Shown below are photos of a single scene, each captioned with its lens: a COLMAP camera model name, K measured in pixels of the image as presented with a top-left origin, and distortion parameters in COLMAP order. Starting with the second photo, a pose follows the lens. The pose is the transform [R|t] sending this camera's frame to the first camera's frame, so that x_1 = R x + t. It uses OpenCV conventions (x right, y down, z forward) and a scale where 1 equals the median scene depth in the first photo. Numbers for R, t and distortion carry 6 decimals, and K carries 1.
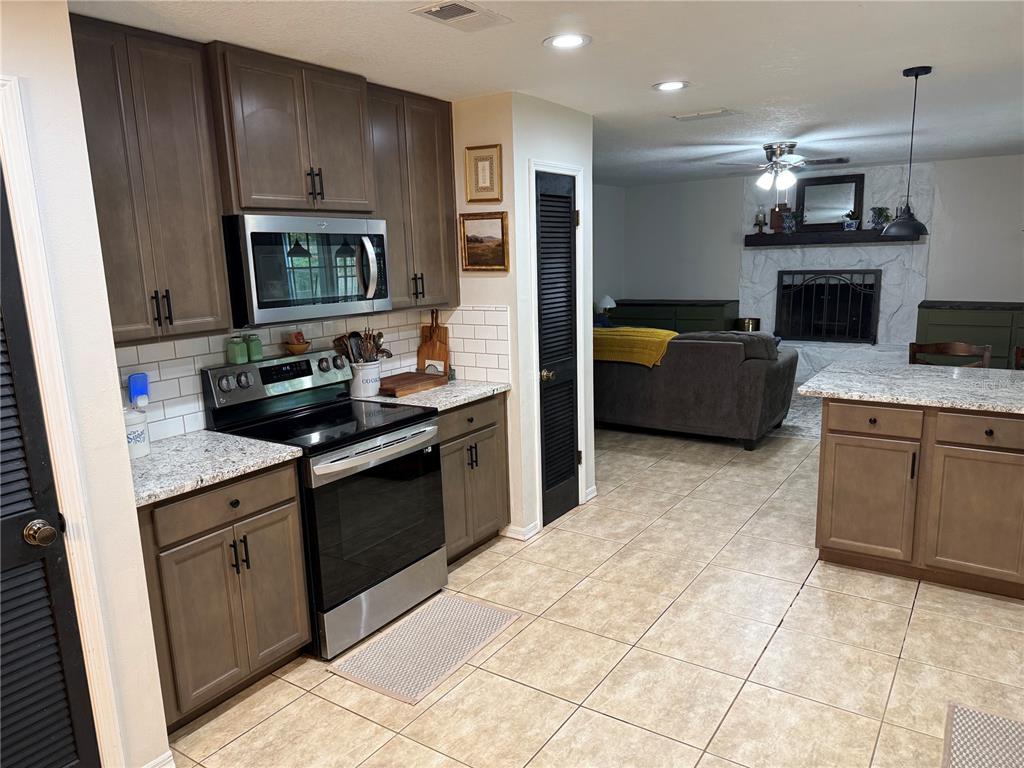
lens RADIAL K [[719.2, 0, 508.2], [0, 719.2, 390.6], [0, 0, 1]] dist [0.020795, -0.024495]
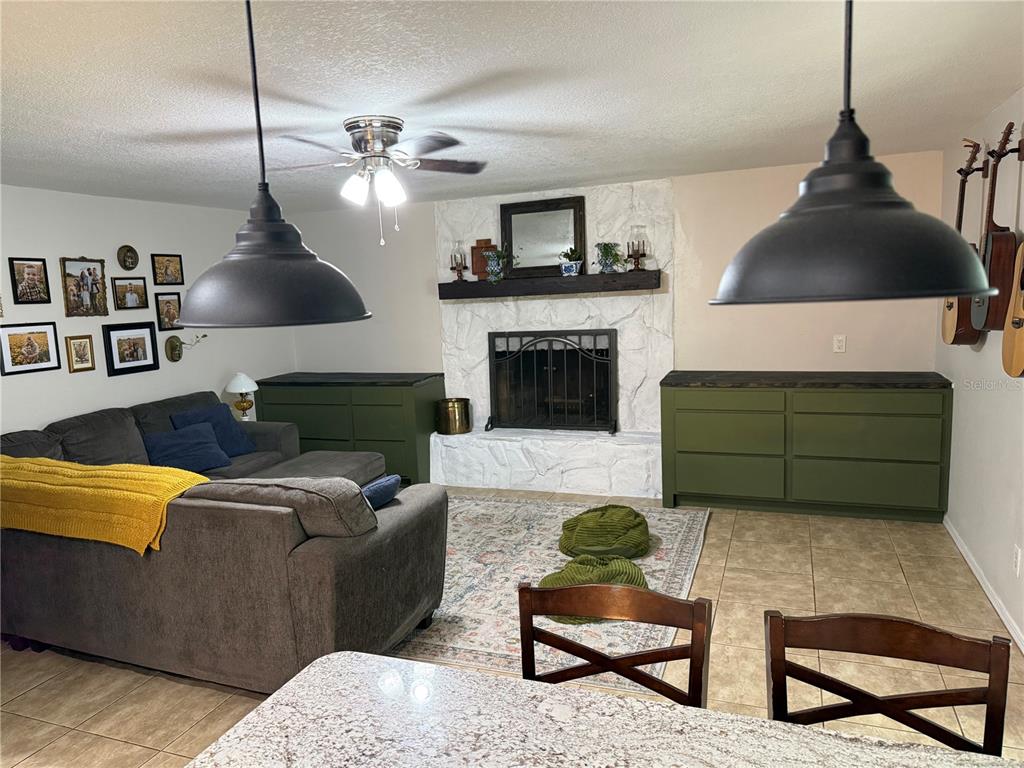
lens RADIAL K [[694.9, 0, 496.2], [0, 694.9, 394.3], [0, 0, 1]] dist [0.093121, -0.000673]
pose [[0.977615, -0.048667, 0.204694, 0.327170], [0.058568, 0.997375, -0.042589, -0.102856], [-0.202084, 0.053624, 0.977899, 0.447421]]
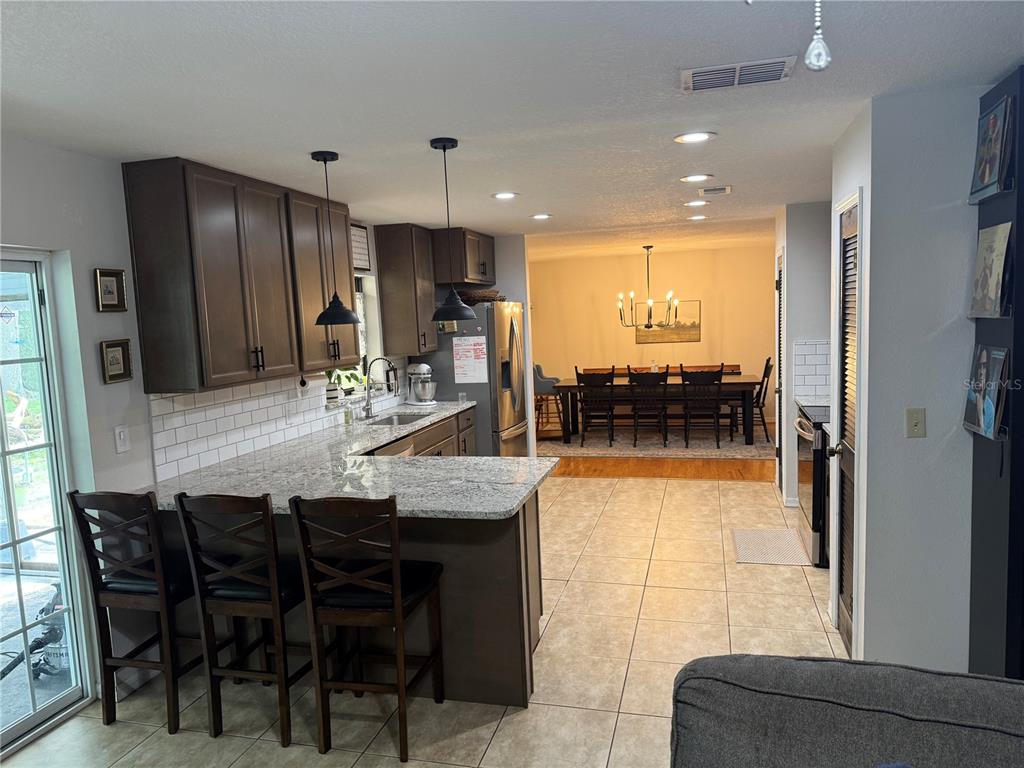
lens RADIAL K [[719.2, 0, 508.2], [0, 719.2, 390.6], [0, 0, 1]] dist [0.020795, -0.024495]
pose [[-0.941925, 0.104862, -0.319031, 0.445382], [0.005993, 0.955096, 0.296236, -0.225026], [0.335769, 0.277121, -0.900258, 1.056916]]
